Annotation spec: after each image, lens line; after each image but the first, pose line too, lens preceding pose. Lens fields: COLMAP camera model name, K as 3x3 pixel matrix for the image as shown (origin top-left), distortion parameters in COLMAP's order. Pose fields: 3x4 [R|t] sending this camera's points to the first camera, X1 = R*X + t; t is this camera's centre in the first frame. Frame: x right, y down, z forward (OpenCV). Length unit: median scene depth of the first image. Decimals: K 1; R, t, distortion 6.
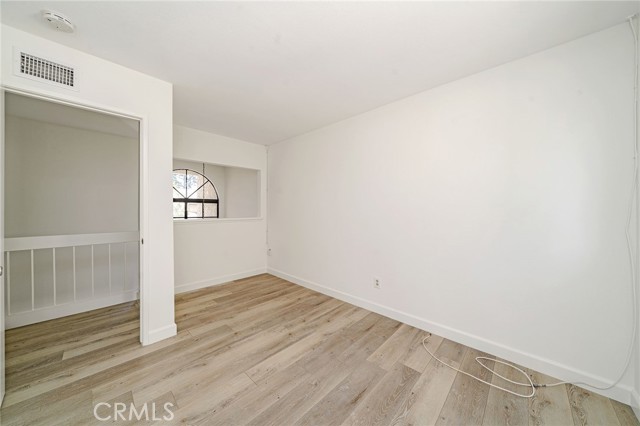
lens RADIAL K [[220.8, 0, 319.5], [0, 220.8, 213.0], [0, 0, 1]] dist [-0.004136, 0.000082]
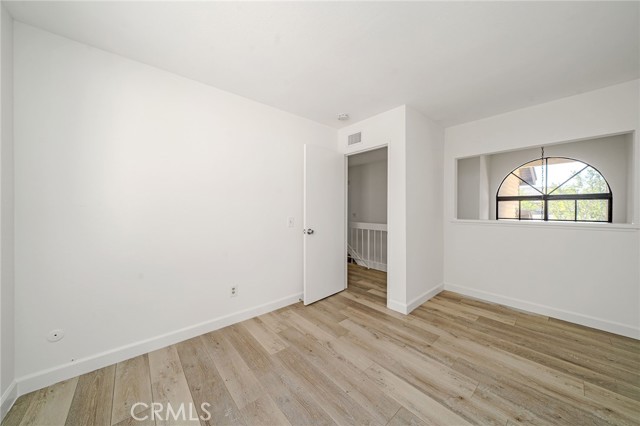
lens RADIAL K [[220.8, 0, 319.8], [0, 220.8, 210.2], [0, 0, 1]] dist [-0.004136, 0.000082]
pose [[-0.111057, 0.000936, -0.993814, 0.522437], [-0.016518, 0.999860, 0.002787, -0.002193], [0.993677, 0.016725, -0.111026, 0.603137]]
